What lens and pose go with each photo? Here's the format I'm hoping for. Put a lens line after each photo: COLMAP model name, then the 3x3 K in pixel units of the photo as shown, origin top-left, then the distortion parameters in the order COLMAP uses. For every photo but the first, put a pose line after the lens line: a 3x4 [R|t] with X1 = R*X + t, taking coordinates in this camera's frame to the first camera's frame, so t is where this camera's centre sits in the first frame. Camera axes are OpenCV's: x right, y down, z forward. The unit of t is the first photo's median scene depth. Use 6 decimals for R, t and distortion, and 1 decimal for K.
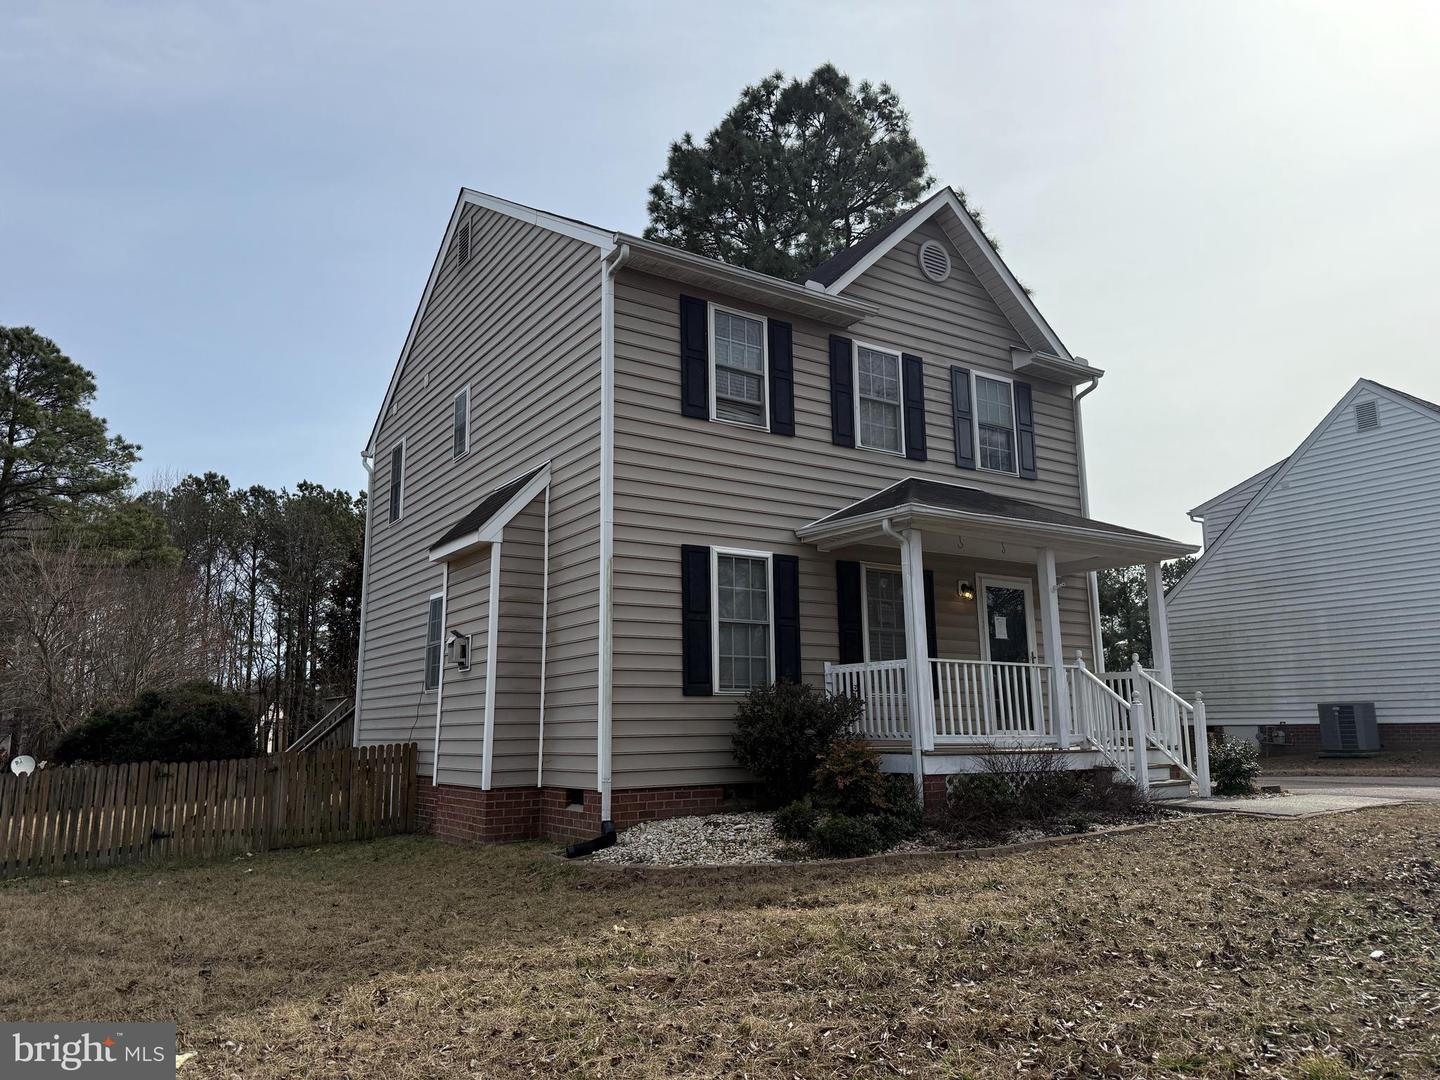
lens RADIAL K [[1017.9, 0, 714.6], [0, 1017.9, 531.9], [0, 0, 1]] dist [0.064246, -0.063490]
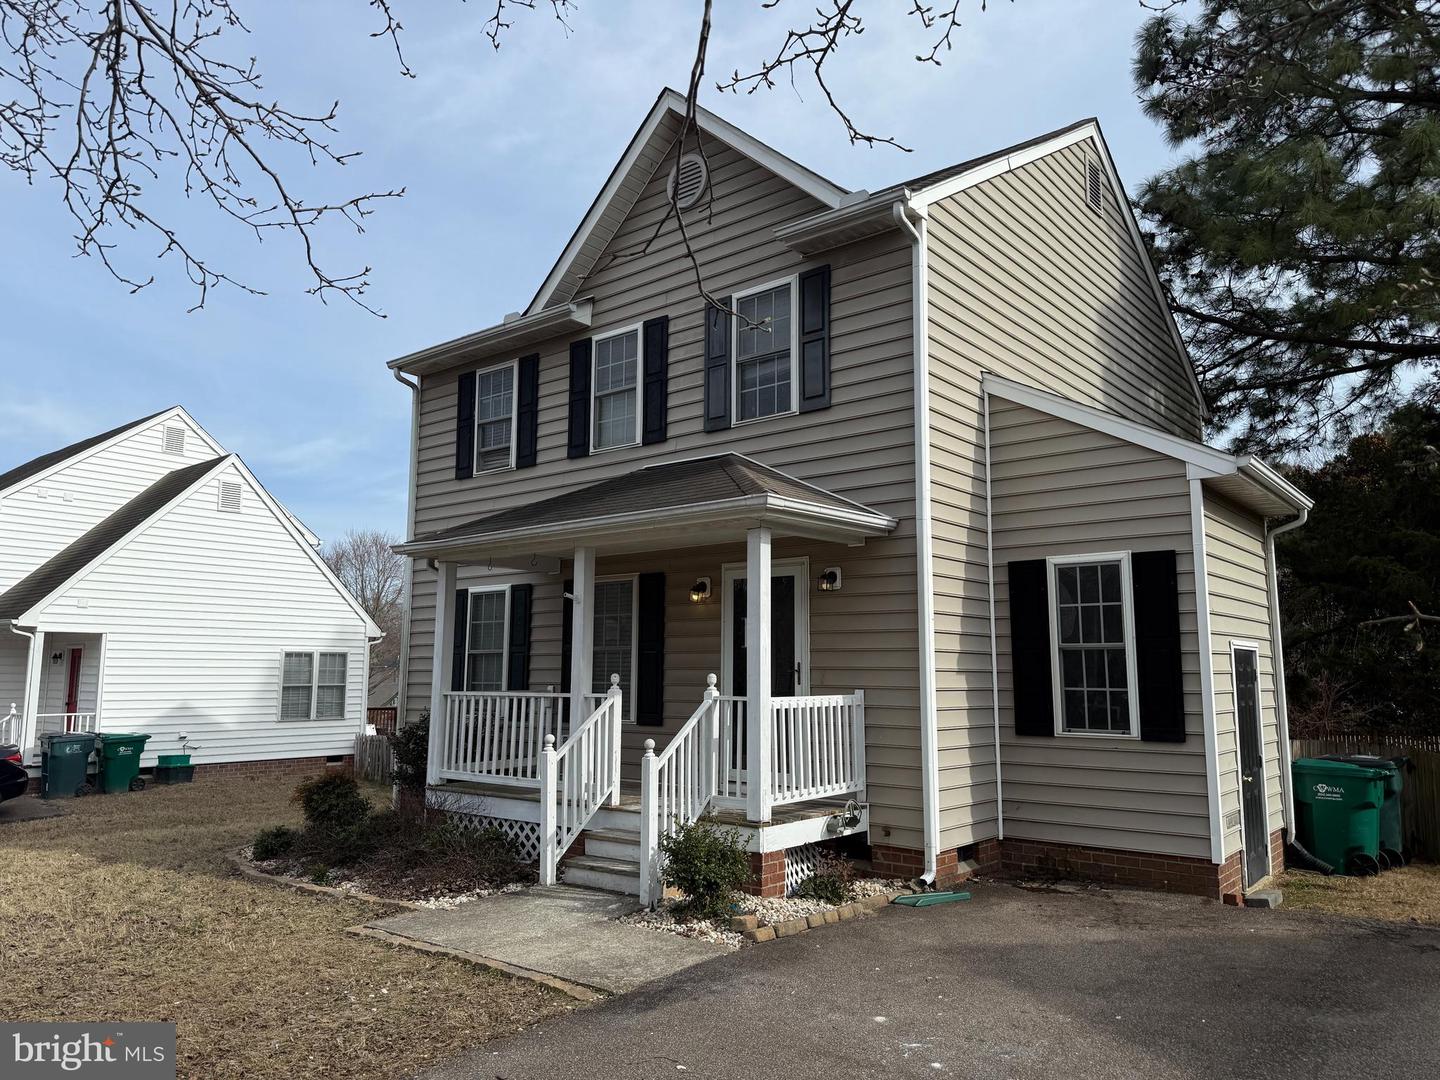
lens RADIAL K [[1017.9, 0, 716.8], [0, 1017.9, 547.4], [0, 0, 1]] dist [0.064246, -0.063490]
pose [[0.297813, -0.113748, -0.947823, 1.062237], [0.170603, 0.983234, -0.064393, 0.082091], [0.939256, -0.142524, 0.312226, 0.815049]]
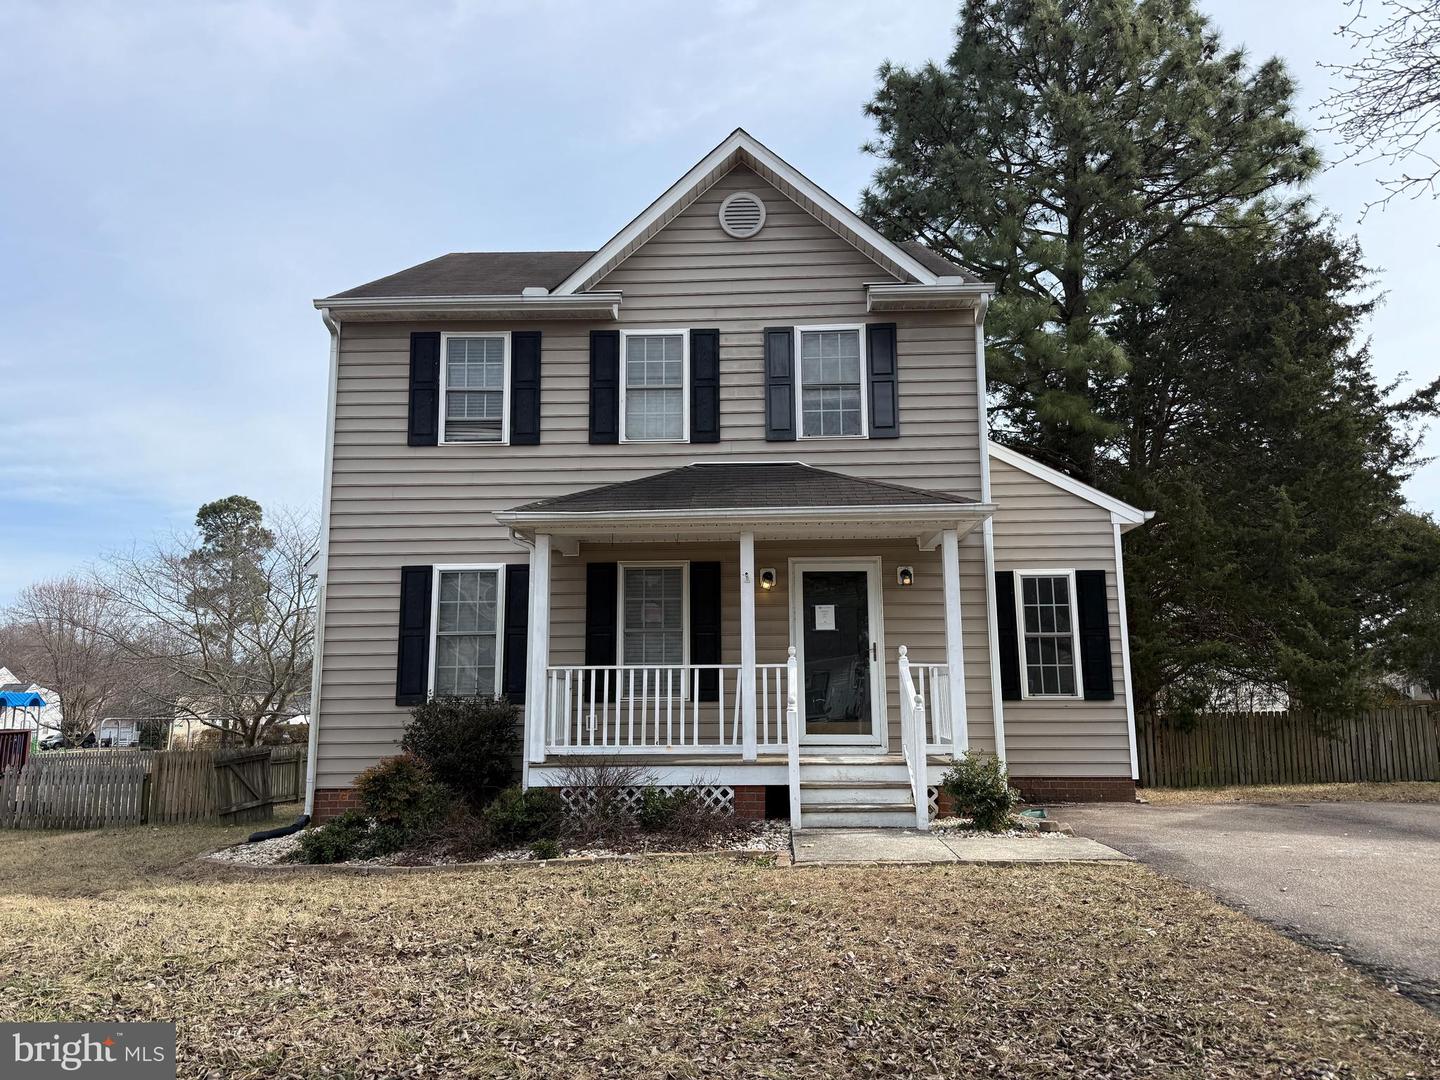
lens RADIAL K [[1017.9, 0, 713.9], [0, 1017.9, 539.2], [0, 0, 1]] dist [0.064246, -0.063490]
pose [[0.816702, -0.091061, -0.569829, 0.760709], [0.110130, 0.993917, -0.000990, 0.018768], [0.566453, -0.061947, 0.821763, 0.256492]]
